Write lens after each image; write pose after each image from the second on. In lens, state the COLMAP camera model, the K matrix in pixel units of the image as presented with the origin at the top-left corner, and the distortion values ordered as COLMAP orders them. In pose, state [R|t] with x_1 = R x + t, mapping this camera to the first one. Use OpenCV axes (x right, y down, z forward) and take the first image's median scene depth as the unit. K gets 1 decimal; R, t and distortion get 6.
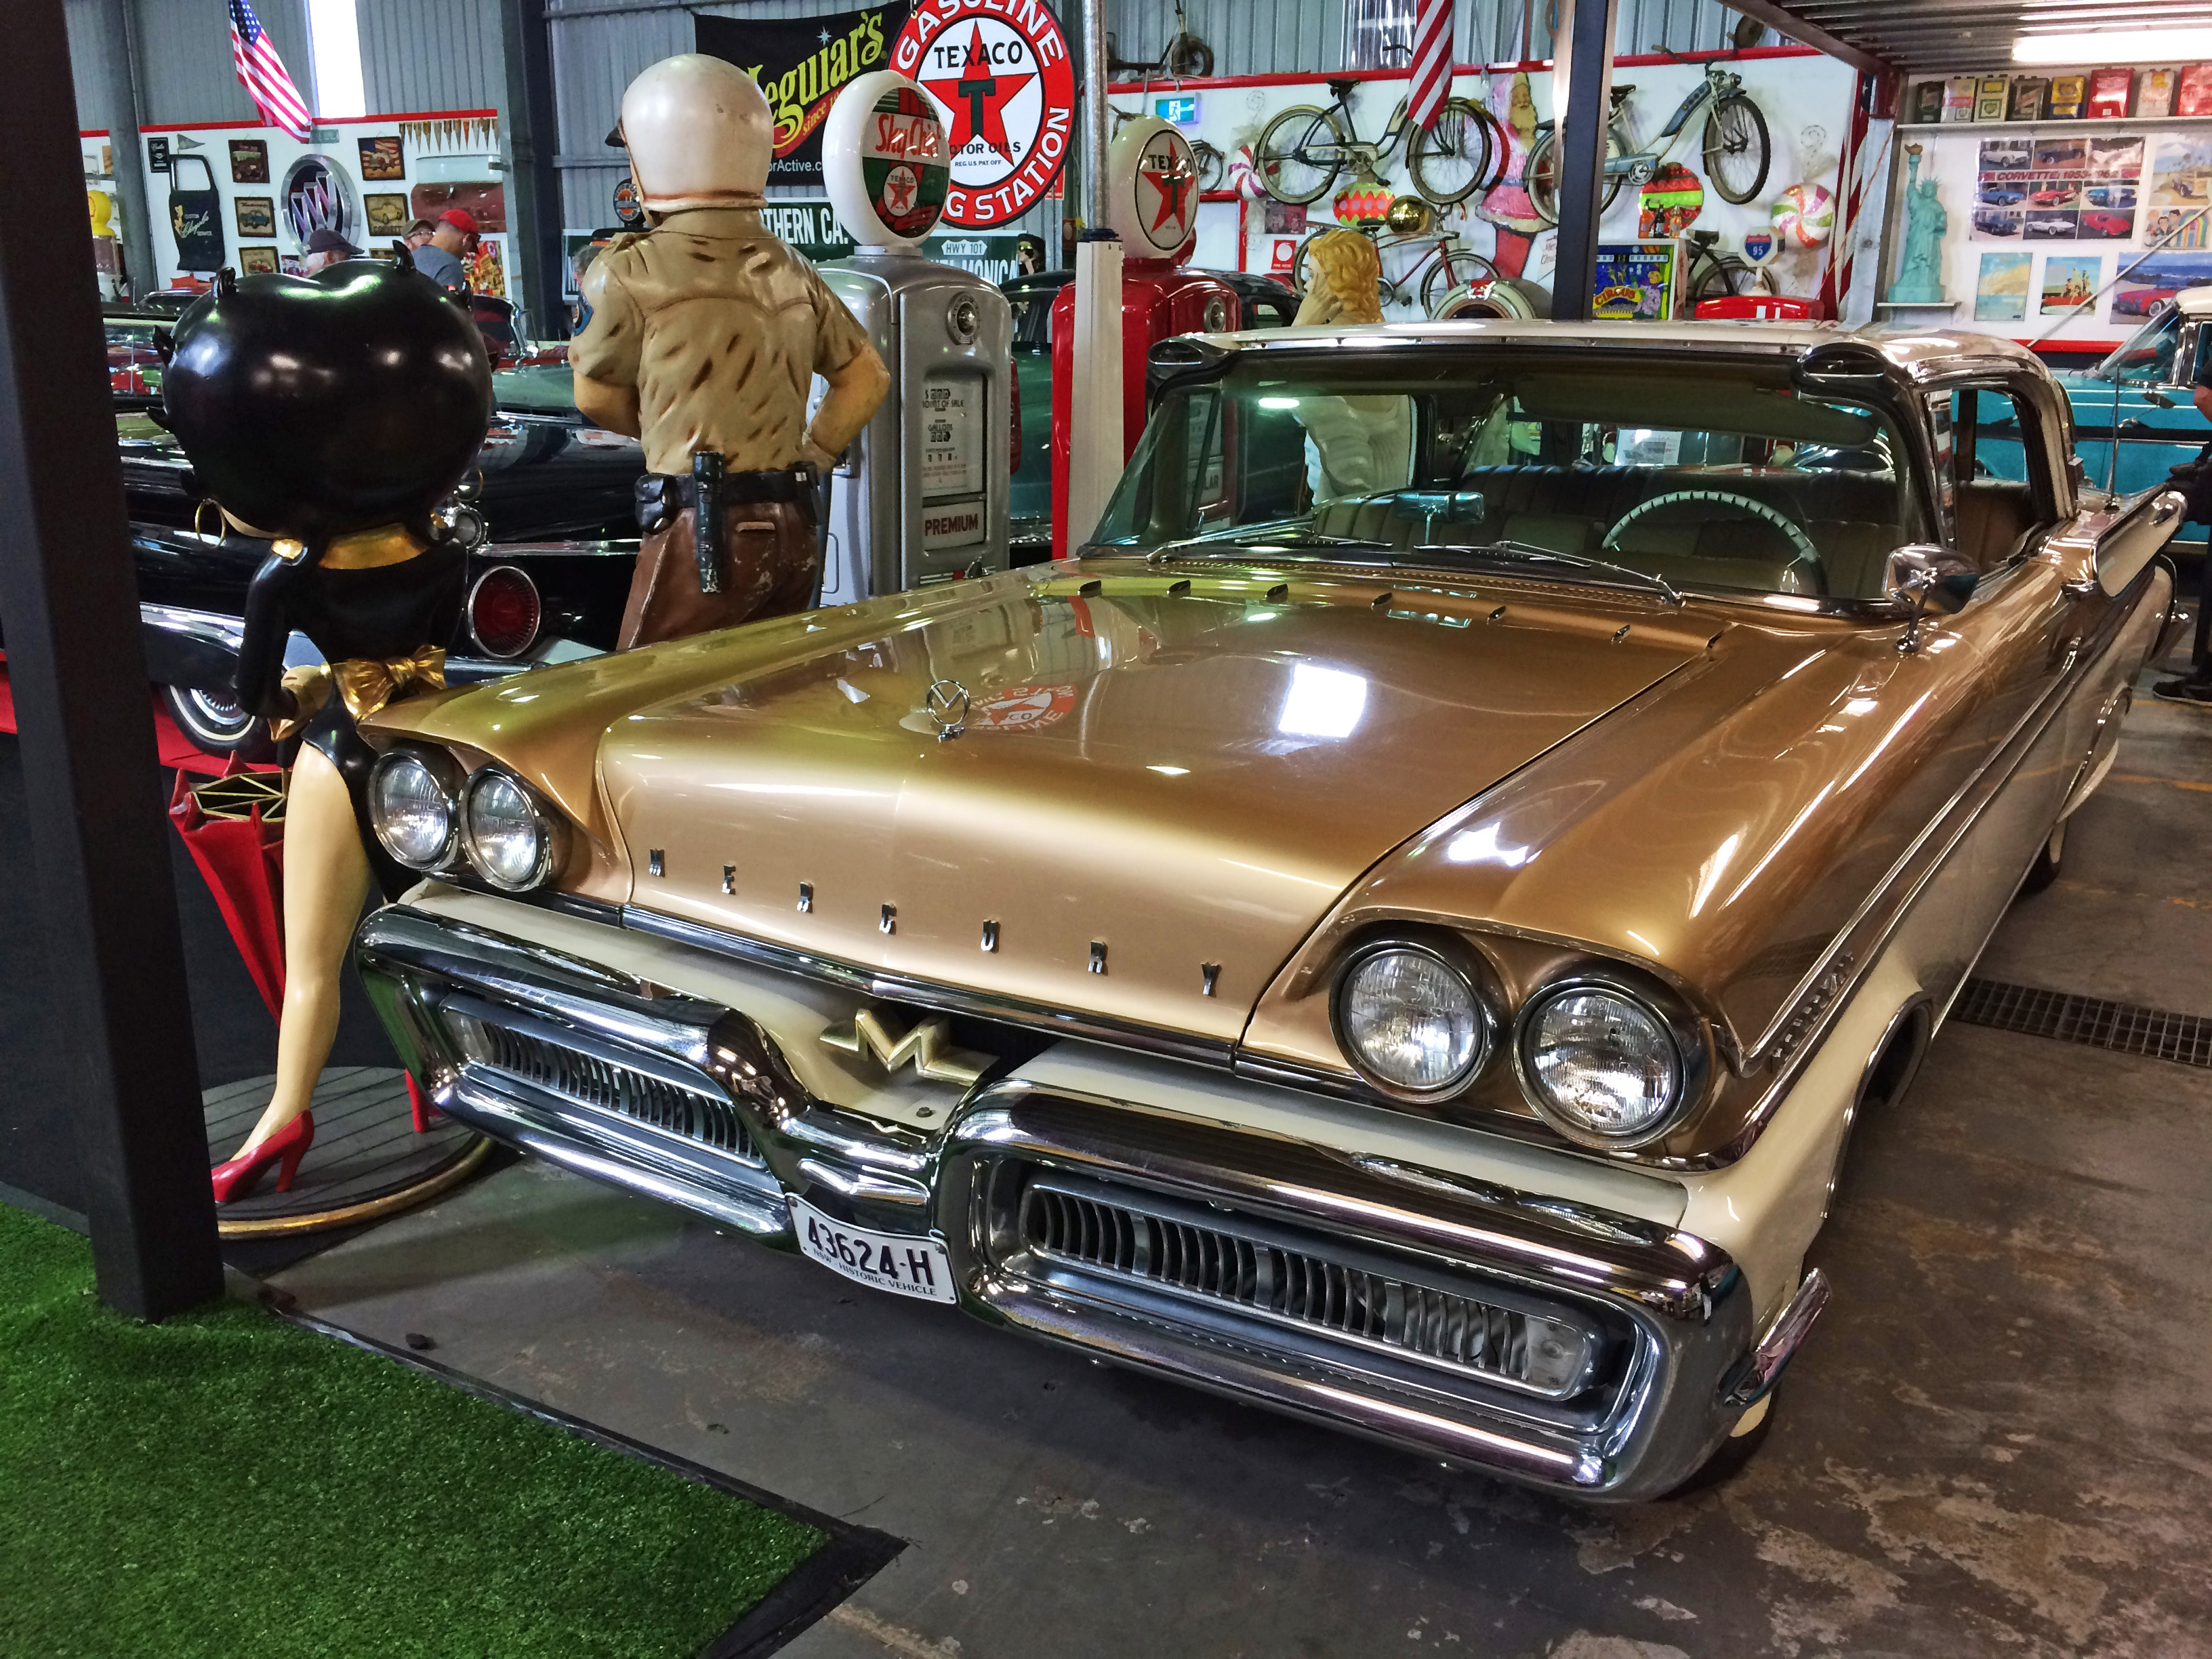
lens RADIAL K [[1901.1, 0, 1106.1], [0, 1901.1, 829.8], [0, 0, 1]] dist [0.086874, -0.116317]
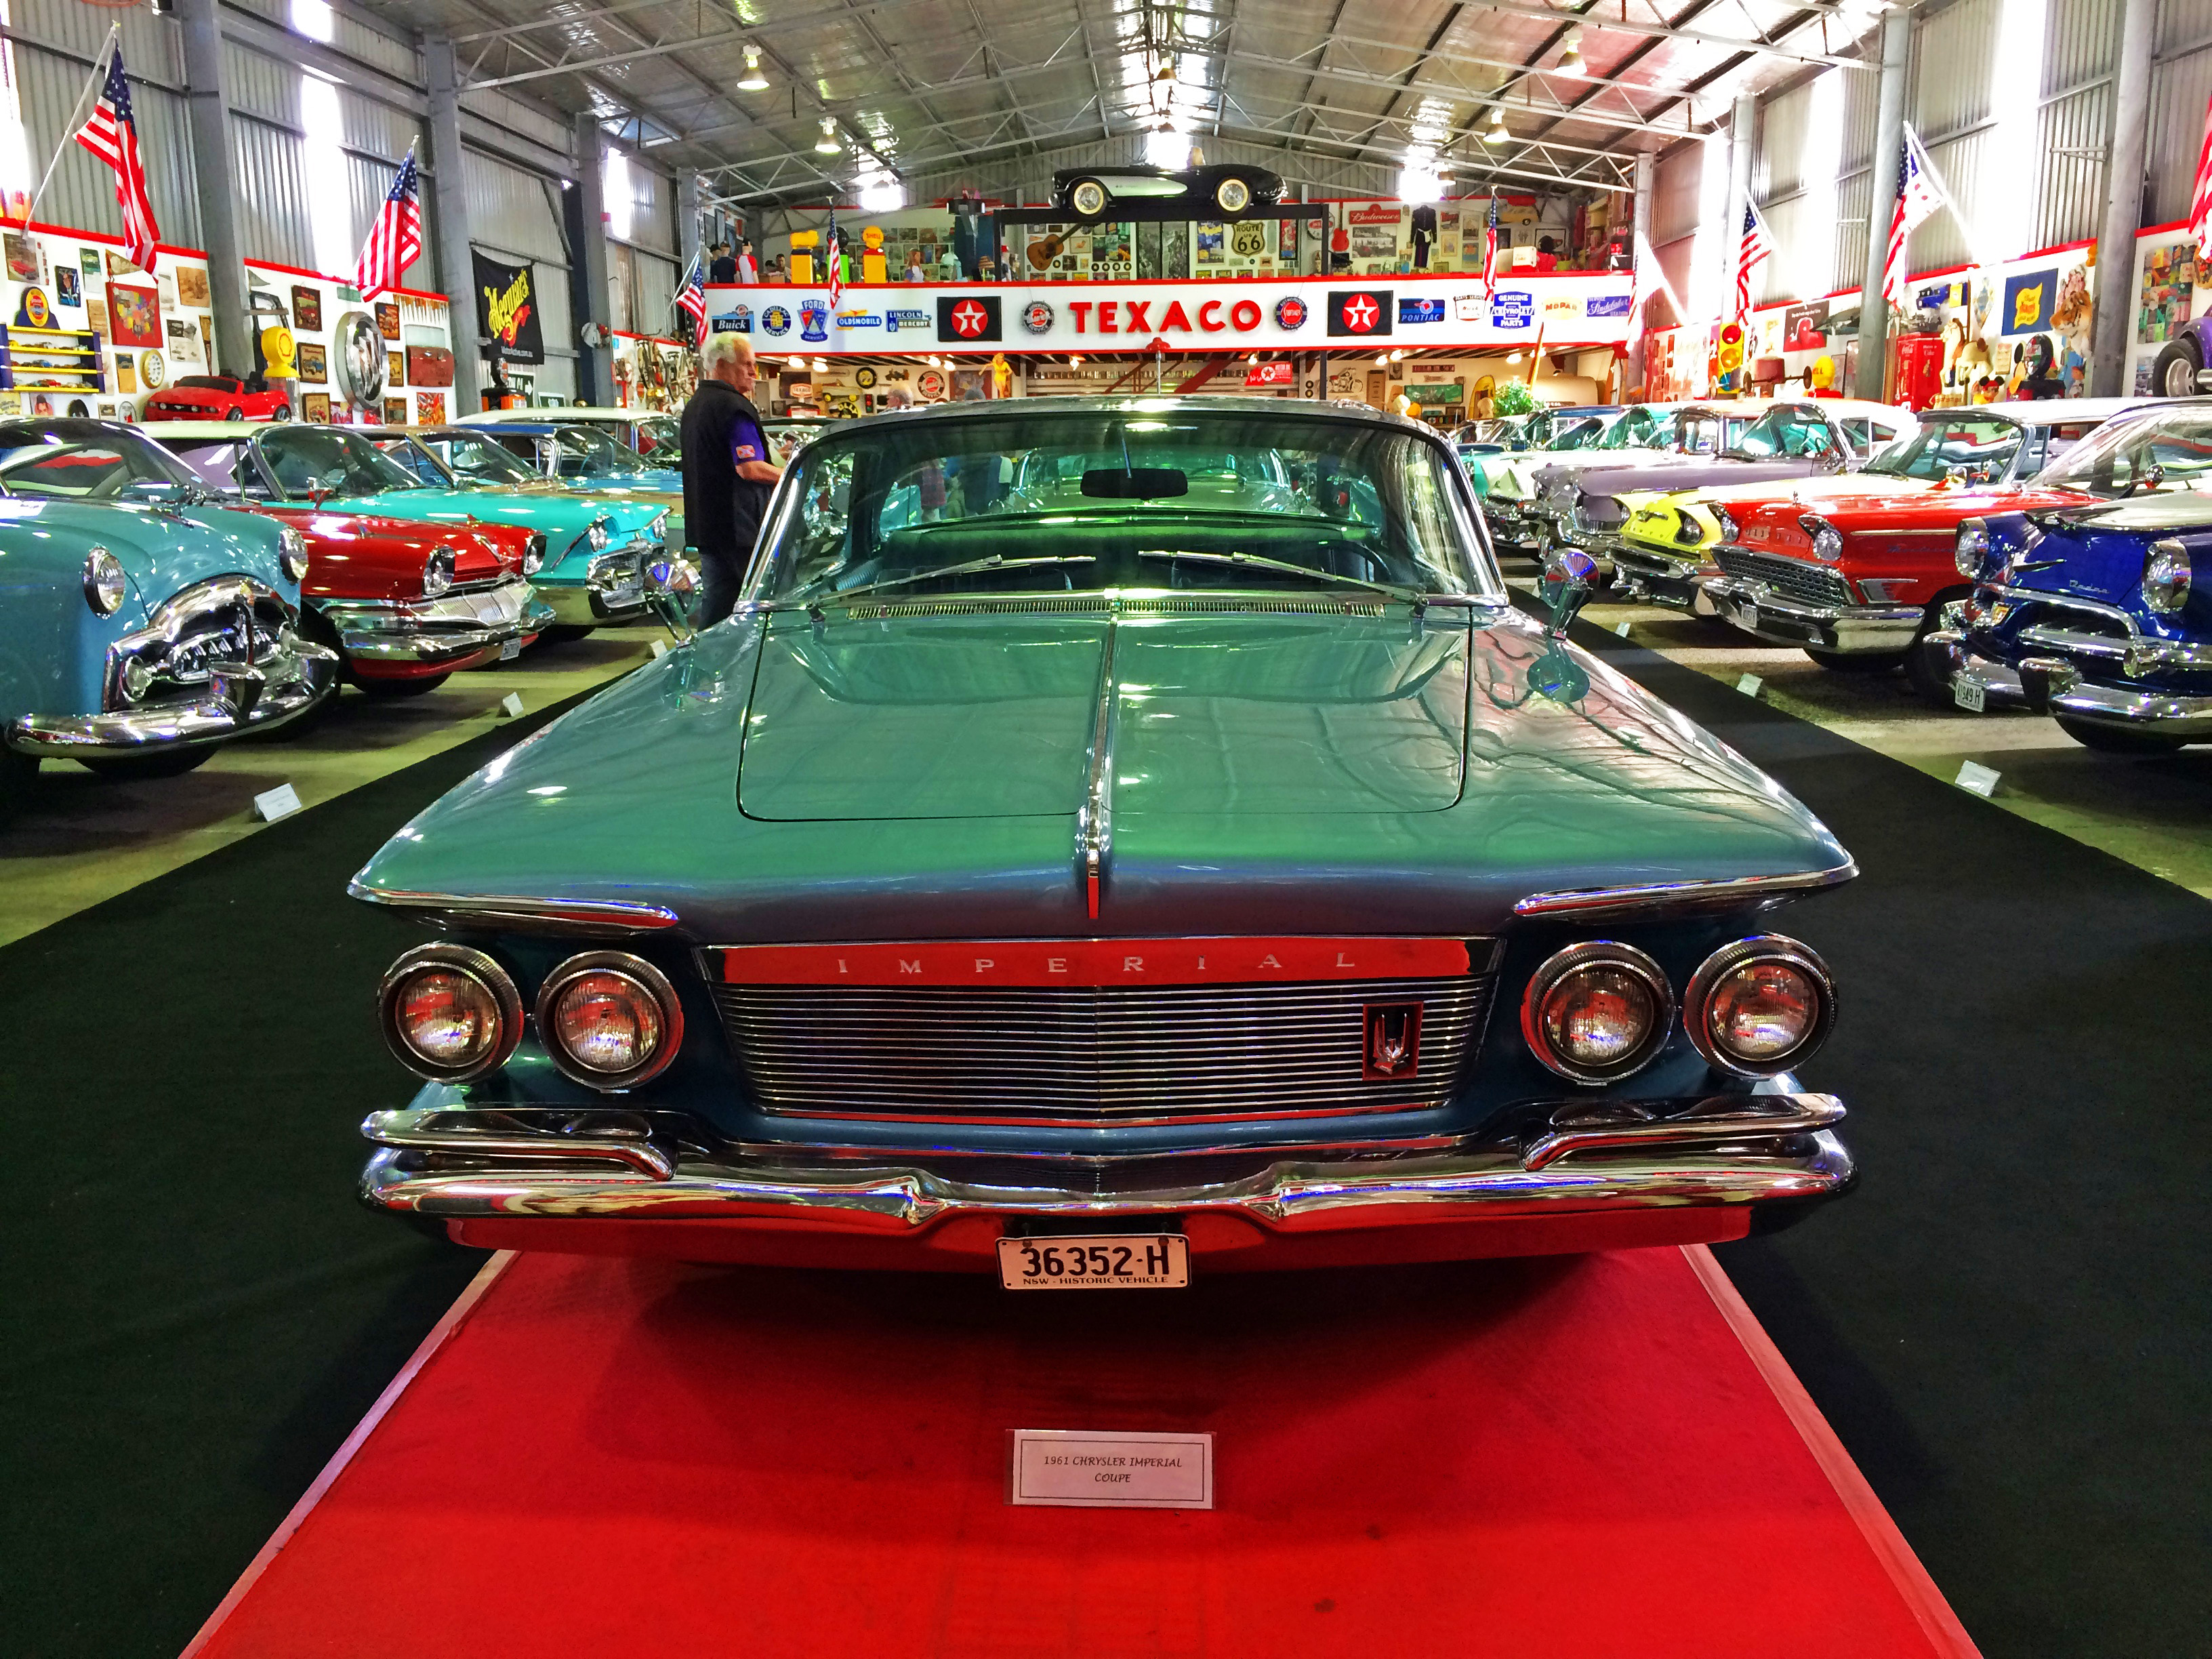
lens RADIAL K [[1901.1, 0, 1111.8], [0, 1901.1, 832.3], [0, 0, 1]] dist [0.086874, -0.116317]
pose [[-0.502509, -0.184880, 0.844573, -1.607743], [0.235681, 0.910580, 0.339556, -0.353109], [-0.831829, 0.369680, -0.414002, 1.212057]]
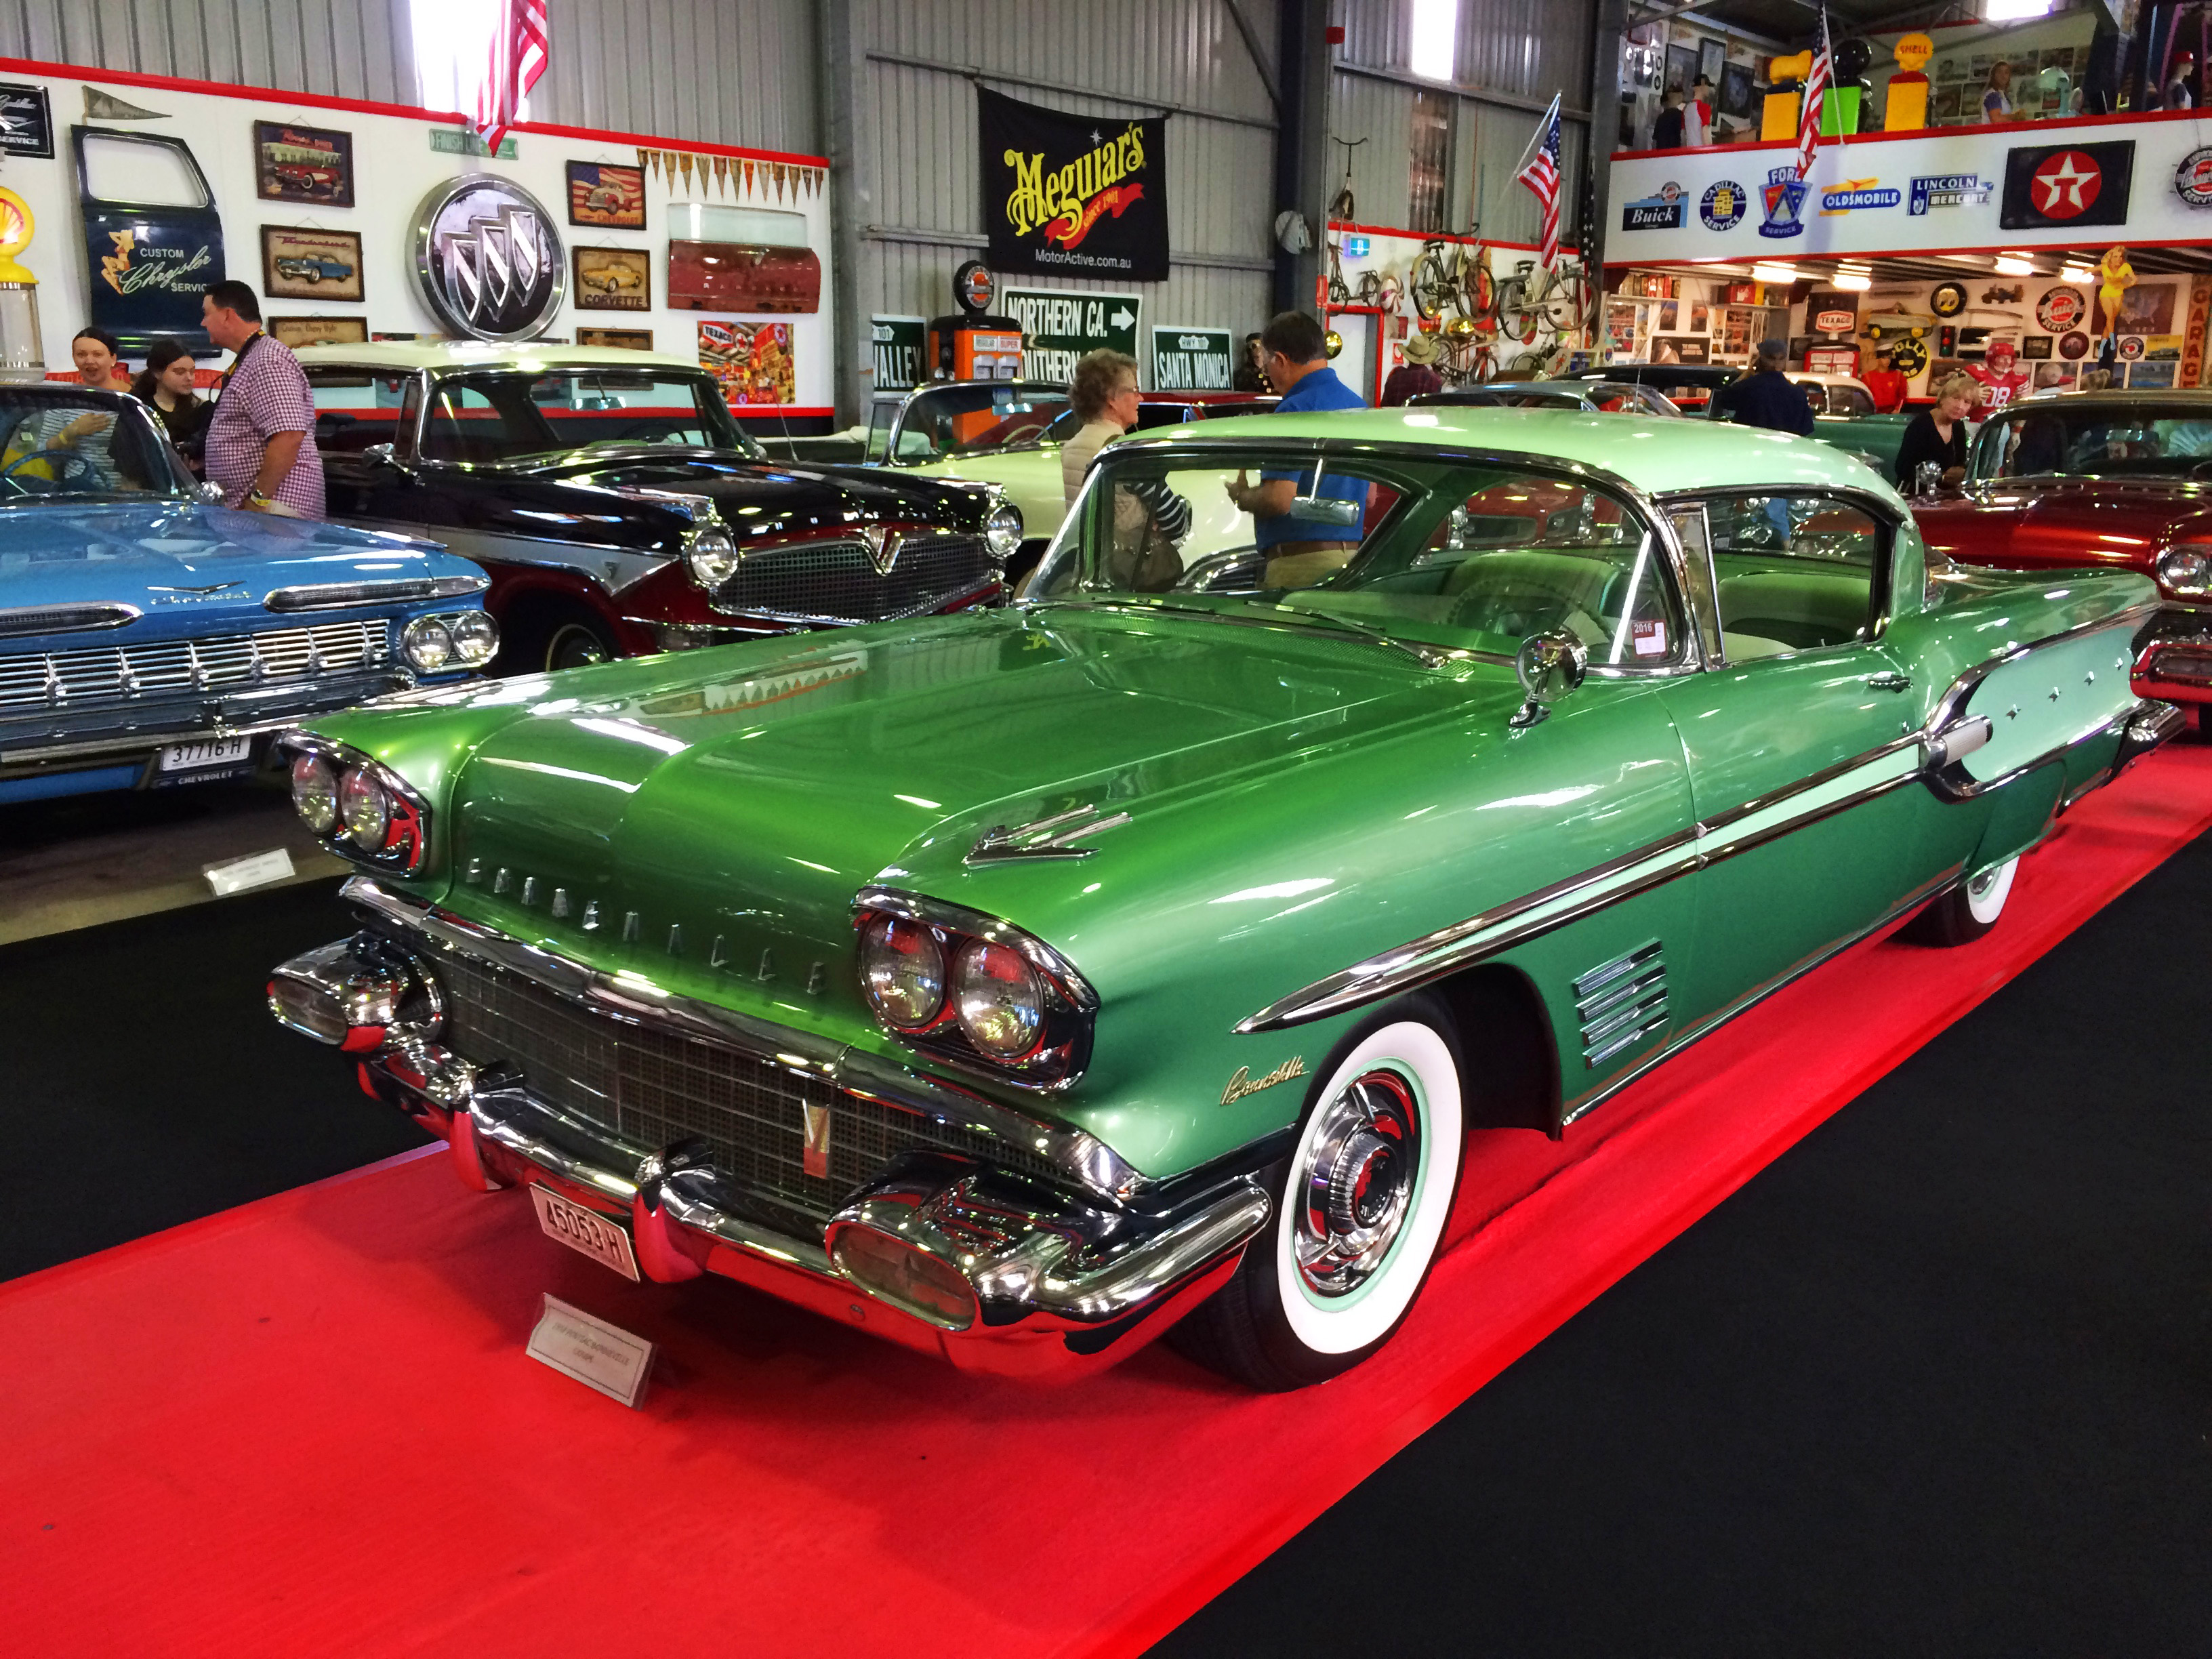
lens RADIAL K [[1901.1, 0, 1097.6], [0, 1901.1, 834.0], [0, 0, 1]] dist [0.086874, -0.116317]
pose [[0.149038, -0.240651, 0.959101, -1.029435], [0.261505, 0.944994, 0.196475, -0.221284], [-0.953626, 0.221527, 0.203771, 0.737941]]
